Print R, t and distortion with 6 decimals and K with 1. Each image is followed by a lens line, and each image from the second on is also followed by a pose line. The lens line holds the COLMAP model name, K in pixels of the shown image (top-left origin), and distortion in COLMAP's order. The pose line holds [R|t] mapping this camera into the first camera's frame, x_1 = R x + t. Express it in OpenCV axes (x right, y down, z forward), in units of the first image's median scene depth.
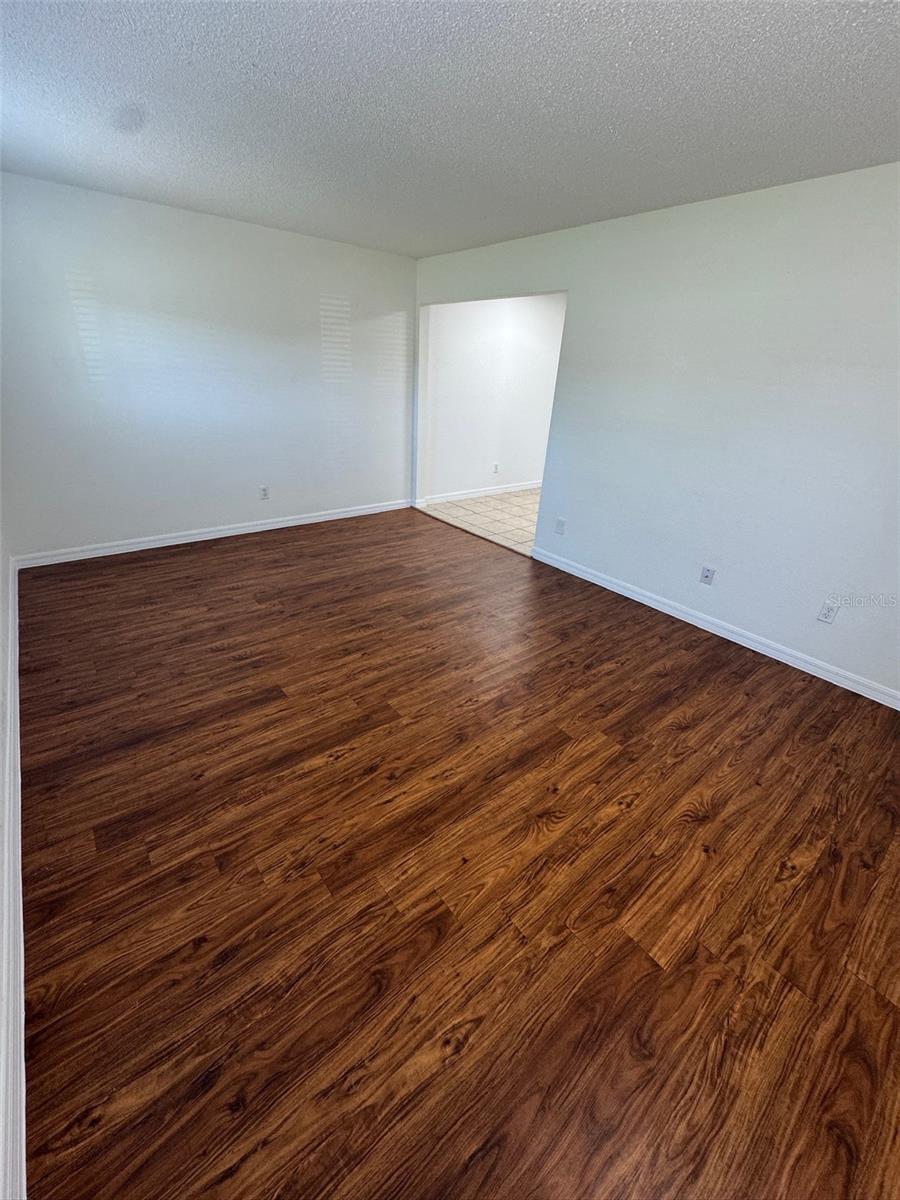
lens RADIAL K [[477.6, 0, 453.3], [0, 477.6, 599.1], [0, 0, 1]] dist [-0.003052, 0.000599]
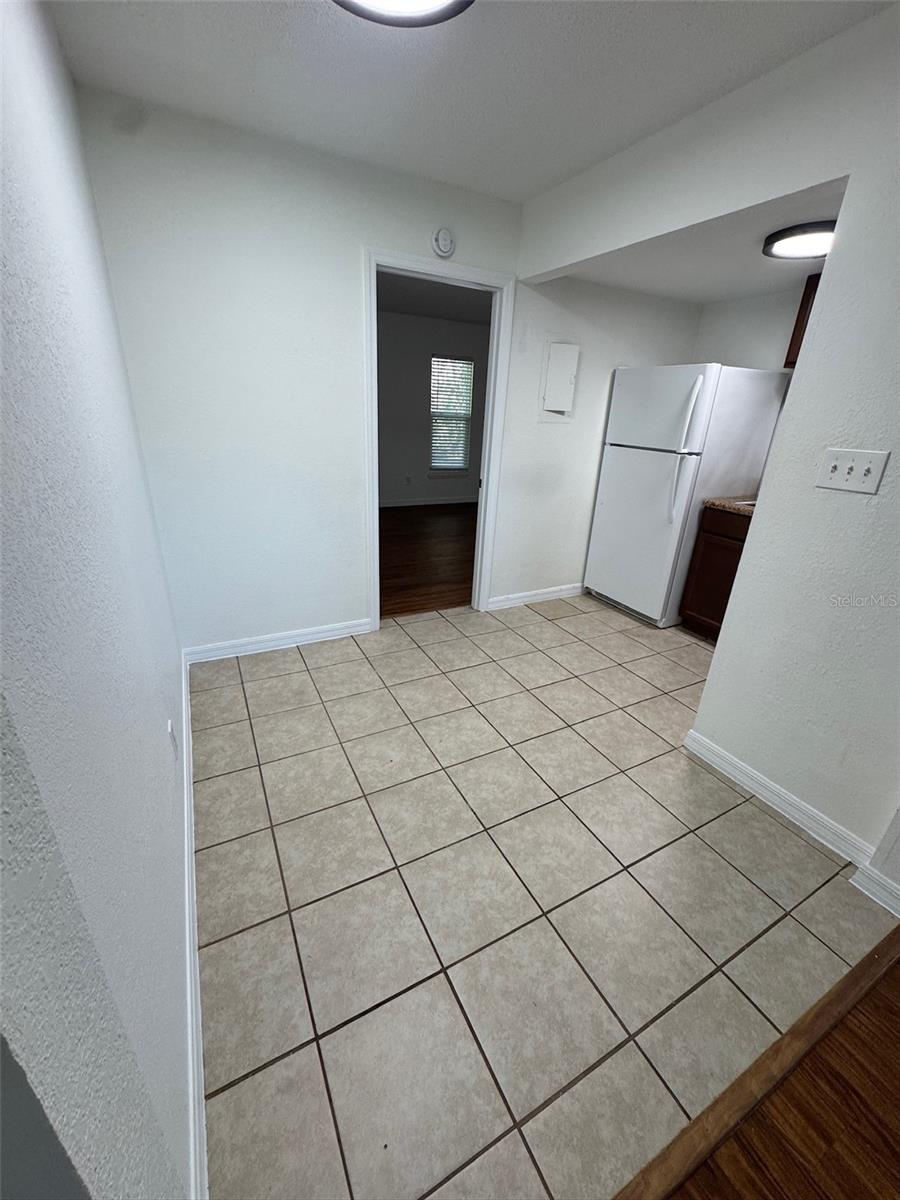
lens RADIAL K [[477.6, 0, 453.3], [0, 477.6, 599.1], [0, 0, 1]] dist [-0.003052, 0.000599]
pose [[0.193782, -0.410843, 0.890874, -0.152792], [0.401715, 0.861696, 0.310006, -0.759684], [-0.895027, 0.297804, 0.332023, 1.629973]]
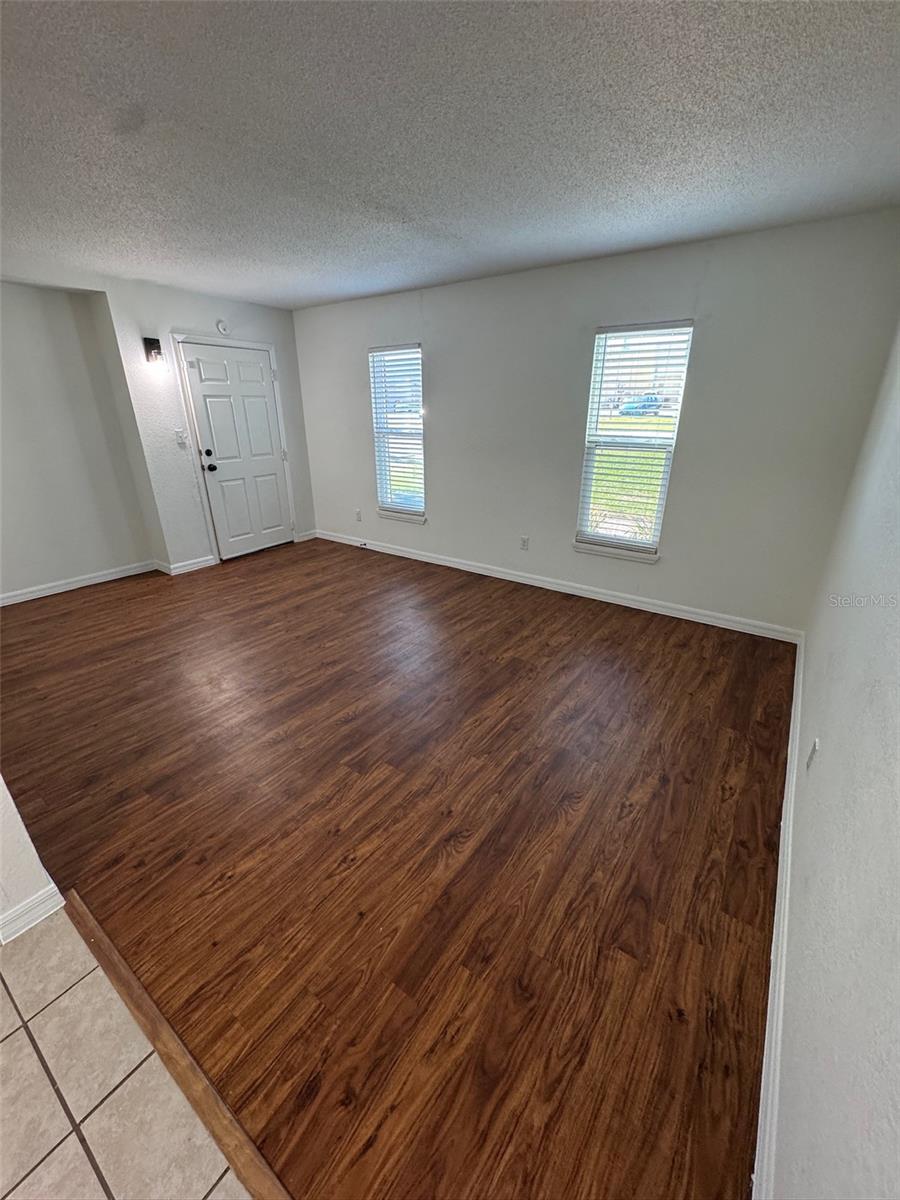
lens RADIAL K [[478.9, 0, 454.2], [0, 478.9, 596.2], [0, 0, 1]] dist [-0.000873, 0.000451]
pose [[-0.962266, 0.052546, -0.266989, -0.051851], [-0.161239, 0.680267, 0.715010, -0.809659], [0.219195, 0.731079, -0.646125, 1.661031]]
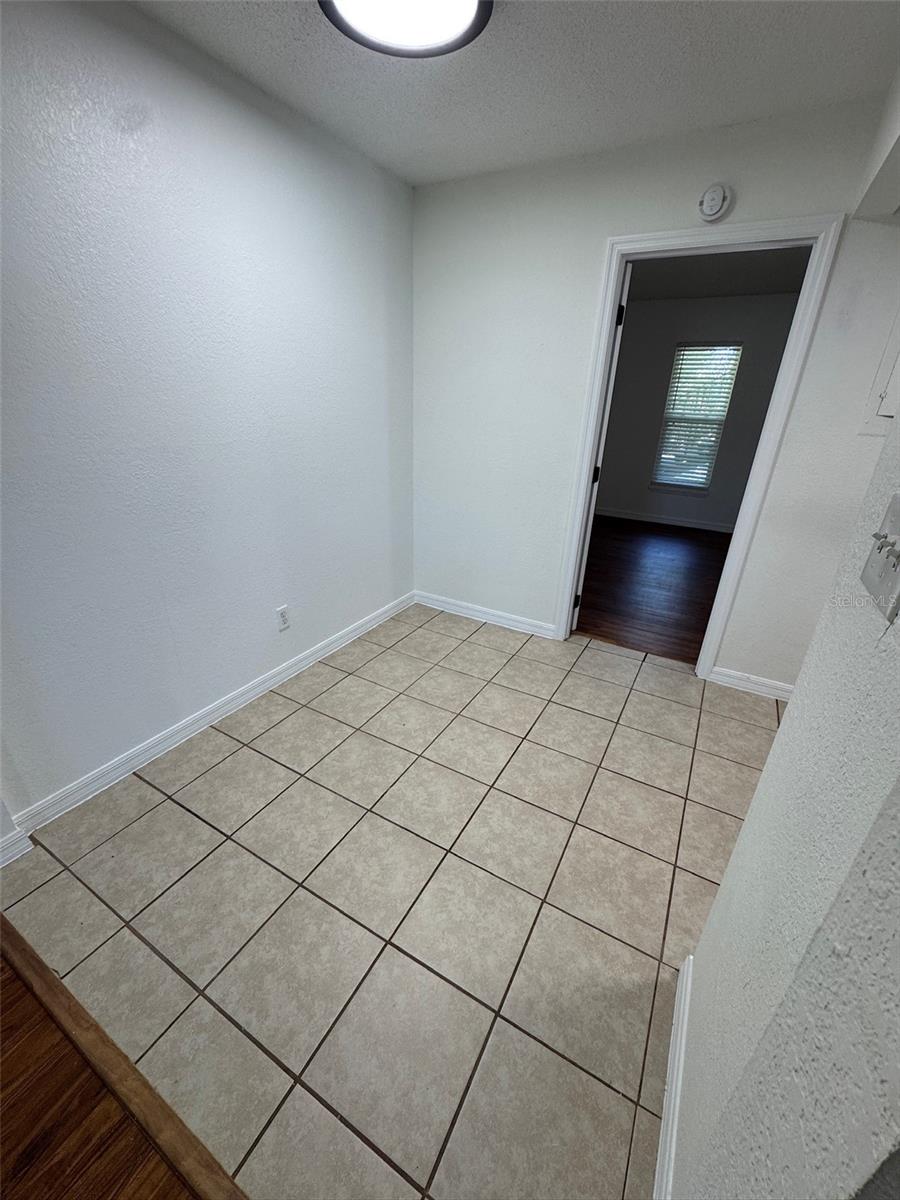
lens RADIAL K [[477.6, 0, 453.3], [0, 477.6, 599.1], [0, 0, 1]] dist [-0.003052, 0.000599]
pose [[0.931302, -0.167101, 0.323656, 0.204182], [0.178120, 0.983998, -0.004500, -0.562540], [-0.317725, 0.061840, 0.946164, 1.254793]]
